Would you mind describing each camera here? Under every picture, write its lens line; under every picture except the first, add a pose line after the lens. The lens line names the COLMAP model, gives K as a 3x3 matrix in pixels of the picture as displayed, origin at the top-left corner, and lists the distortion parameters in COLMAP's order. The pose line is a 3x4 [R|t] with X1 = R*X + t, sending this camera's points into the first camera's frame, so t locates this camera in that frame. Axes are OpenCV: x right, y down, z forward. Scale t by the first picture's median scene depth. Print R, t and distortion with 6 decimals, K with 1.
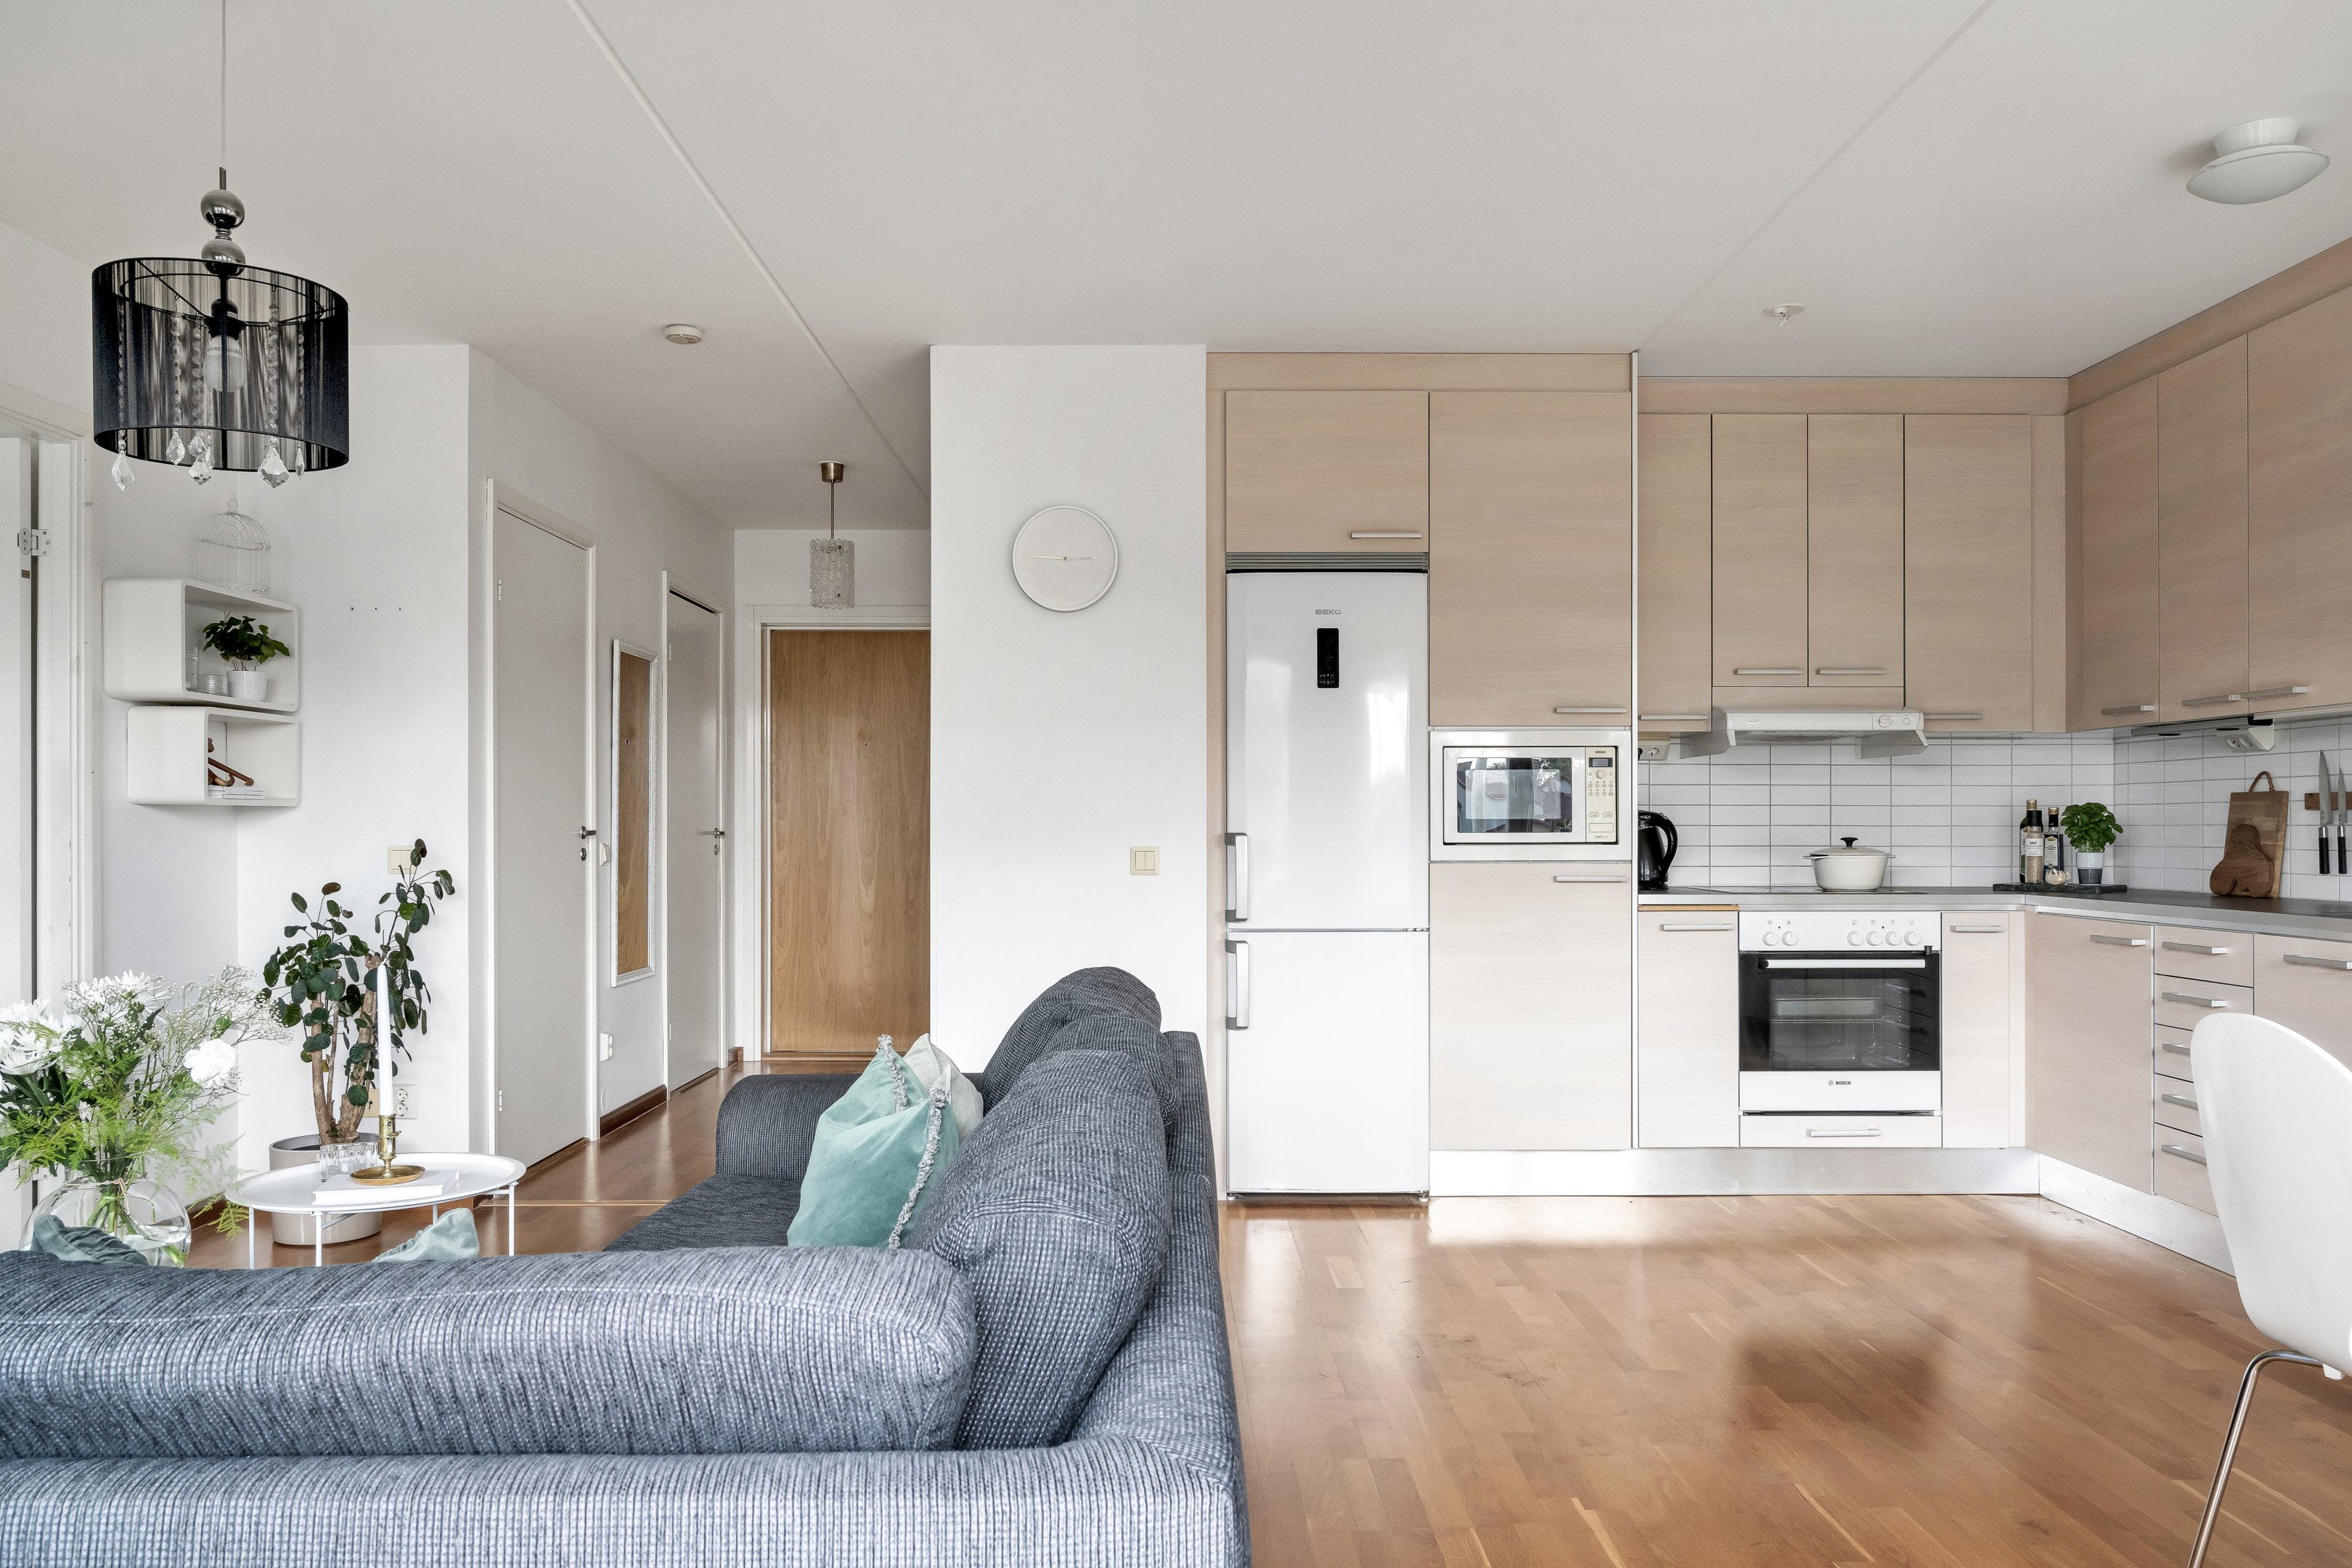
lens RADIAL K [[1690.1, 0, 1175.8], [0, 1690.1, 803.6], [0, 0, 1]] dist [-0.011229, 0.005658]
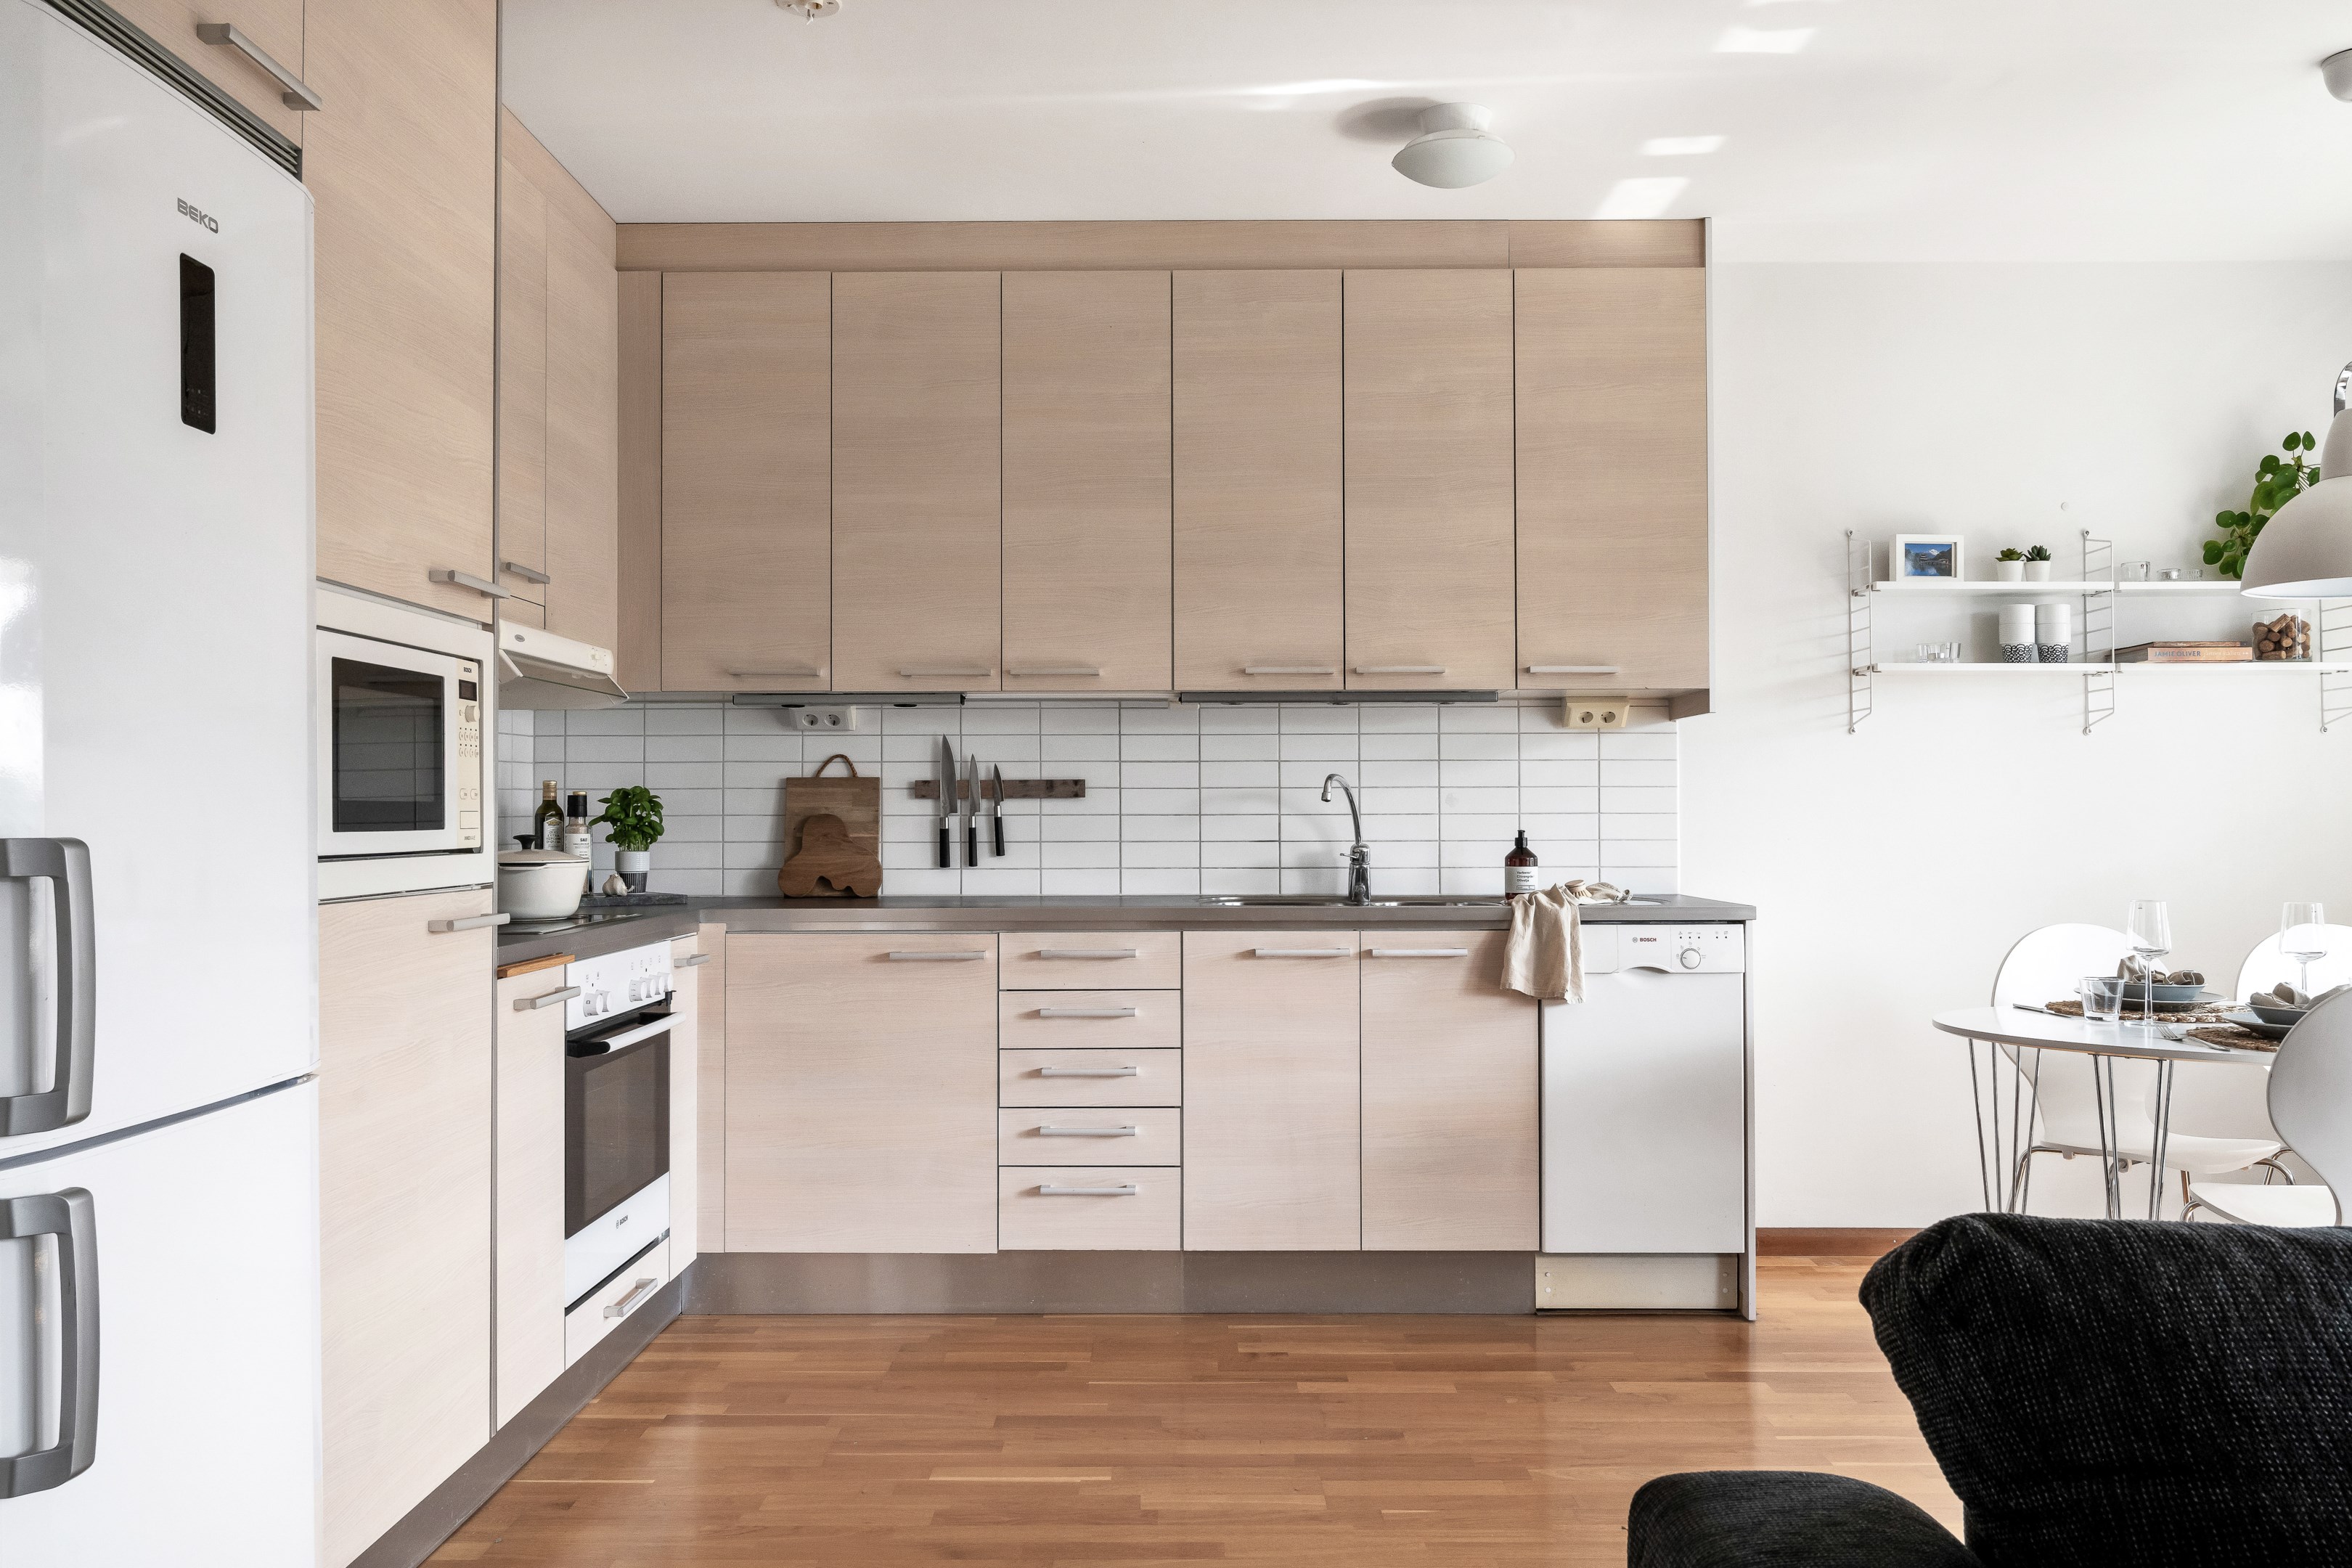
lens RADIAL K [[1789.2, 0, 1168.8], [0, 1789.2, 795.0], [0, 0, 1]] dist [-0.001472, 0.002308]
pose [[0.011799, 0.011528, 0.999864, -0.281446], [-0.011400, 0.999870, -0.011394, 0.010519], [-0.999865, -0.011264, 0.011929, 0.788246]]
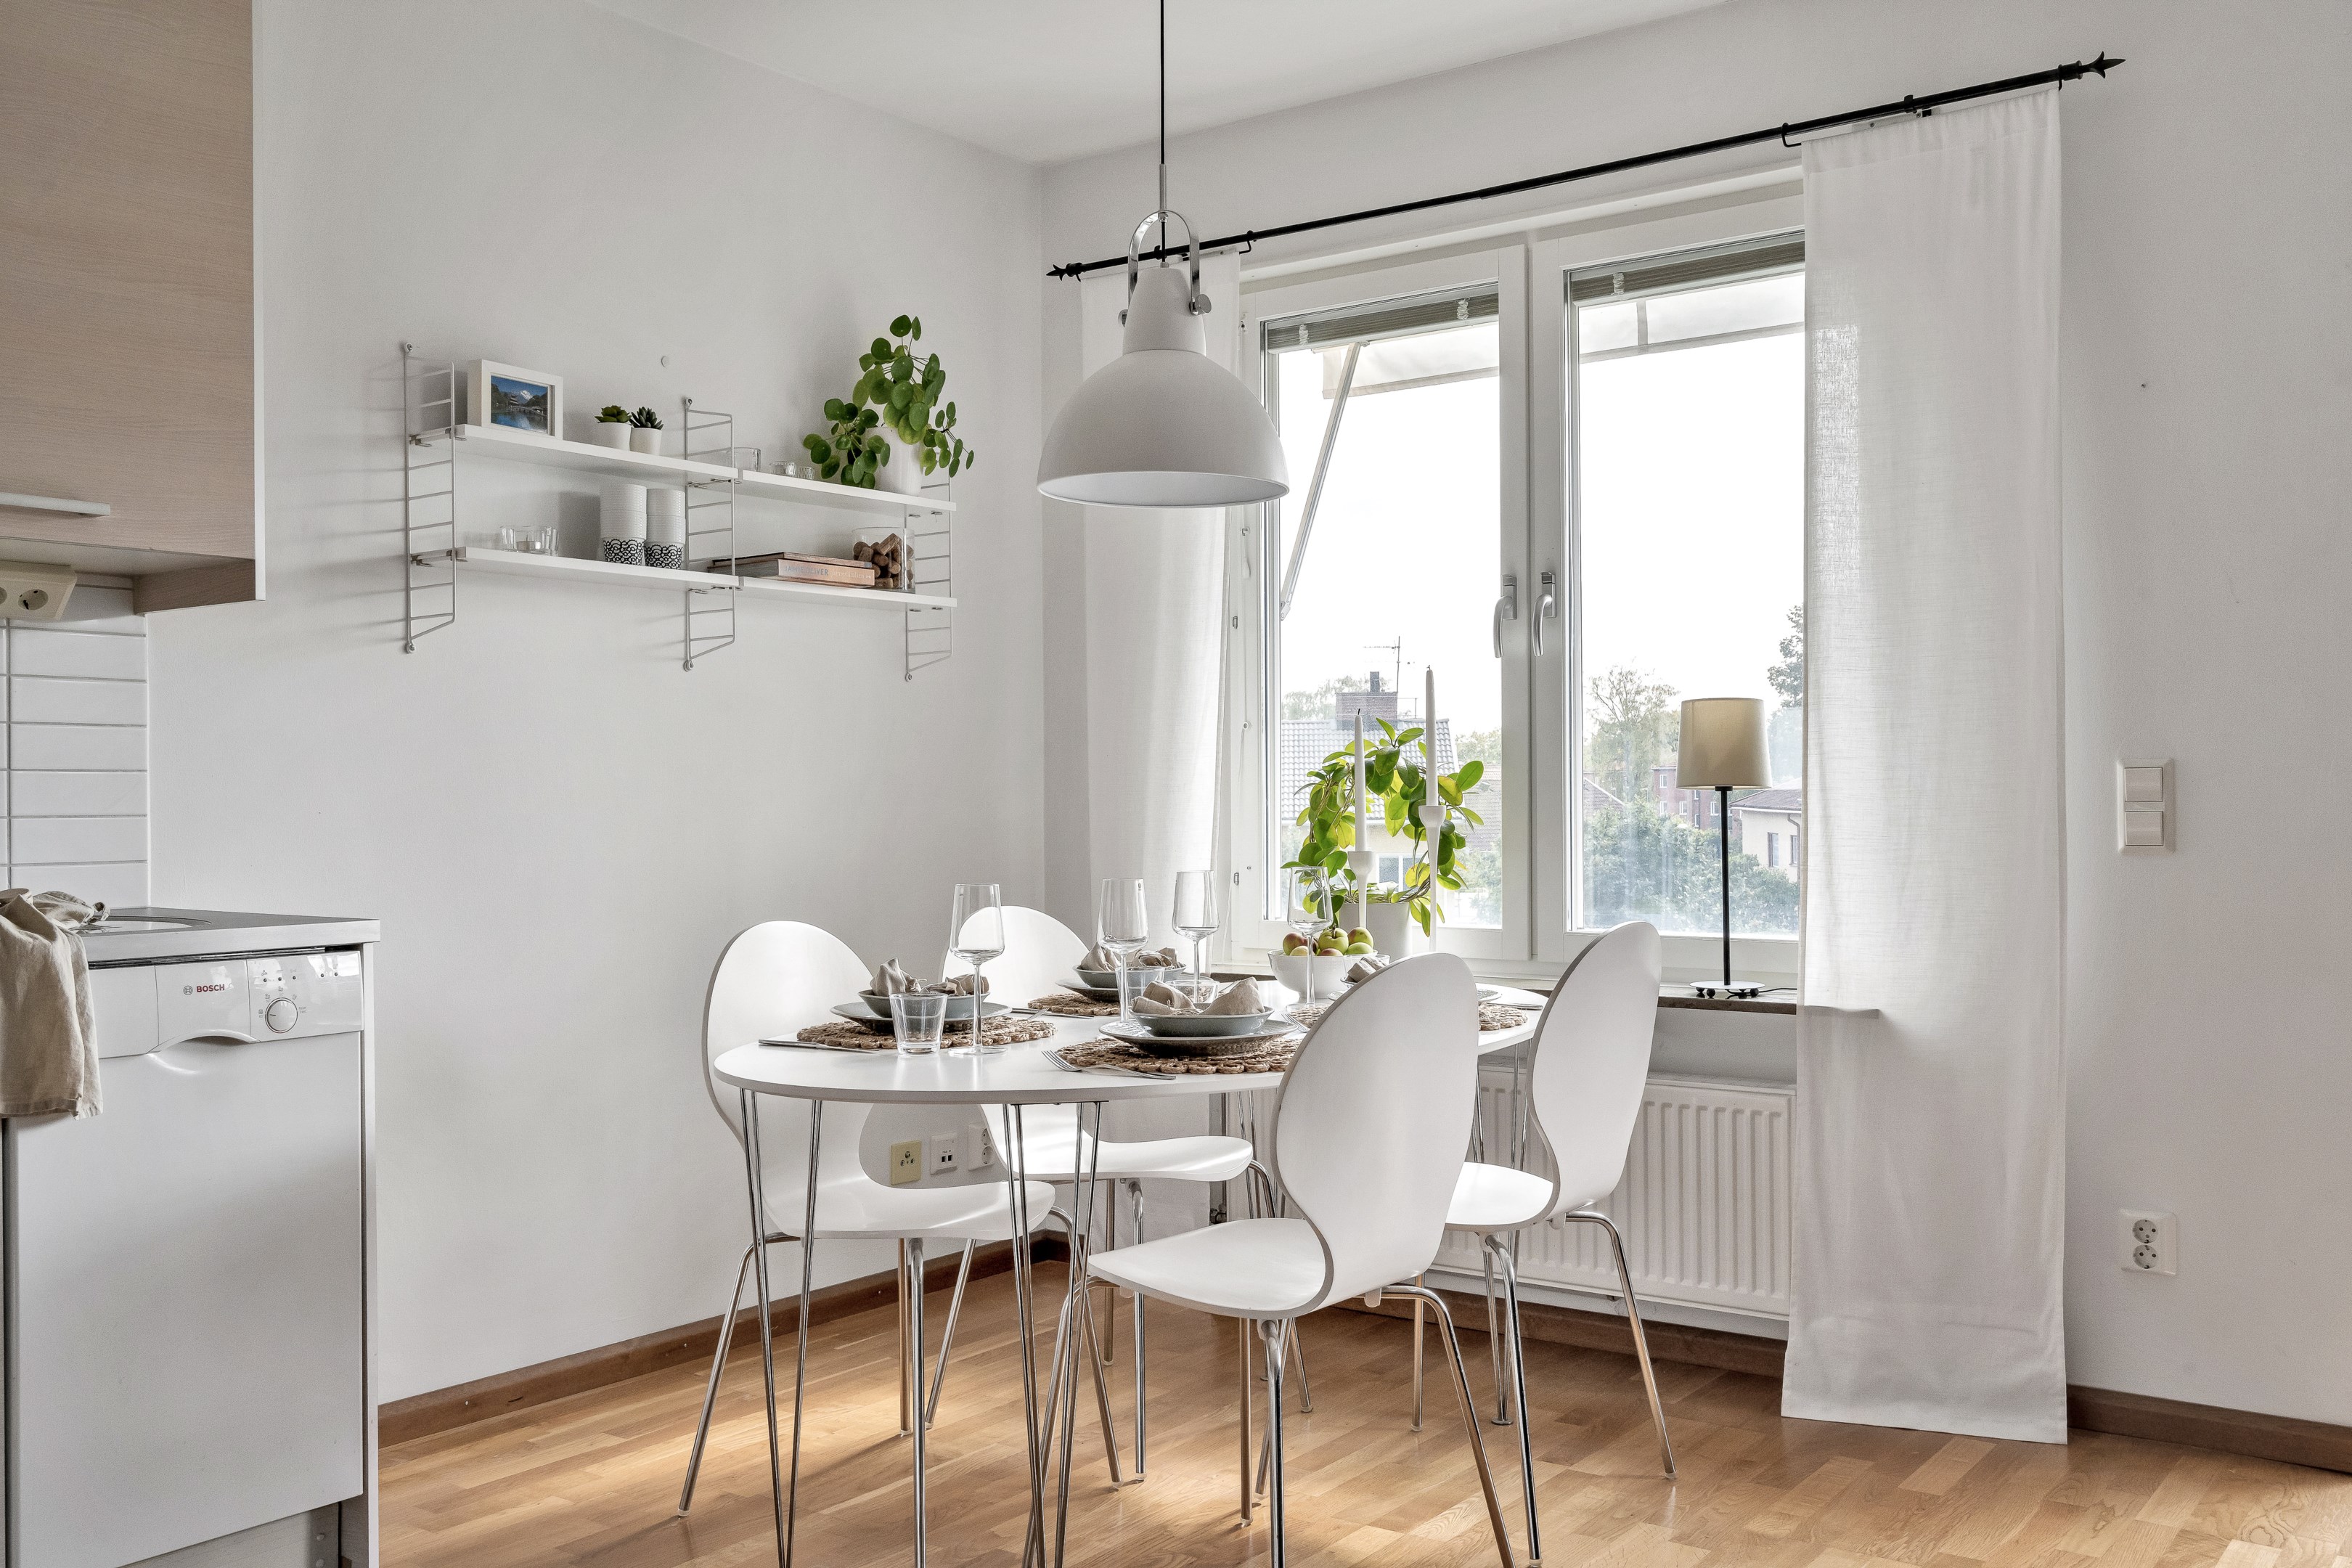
lens RADIAL K [[2083.6, 0, 1175.4], [0, 2083.6, 792.4], [0, 0, 1]] dist [-0.002904, -0.006088]
pose [[-0.801935, 0.006399, 0.597378, 0.004060], [-0.001219, 0.999923, -0.012348, 0.020126], [-0.597411, -0.010631, -0.801865, 0.857453]]
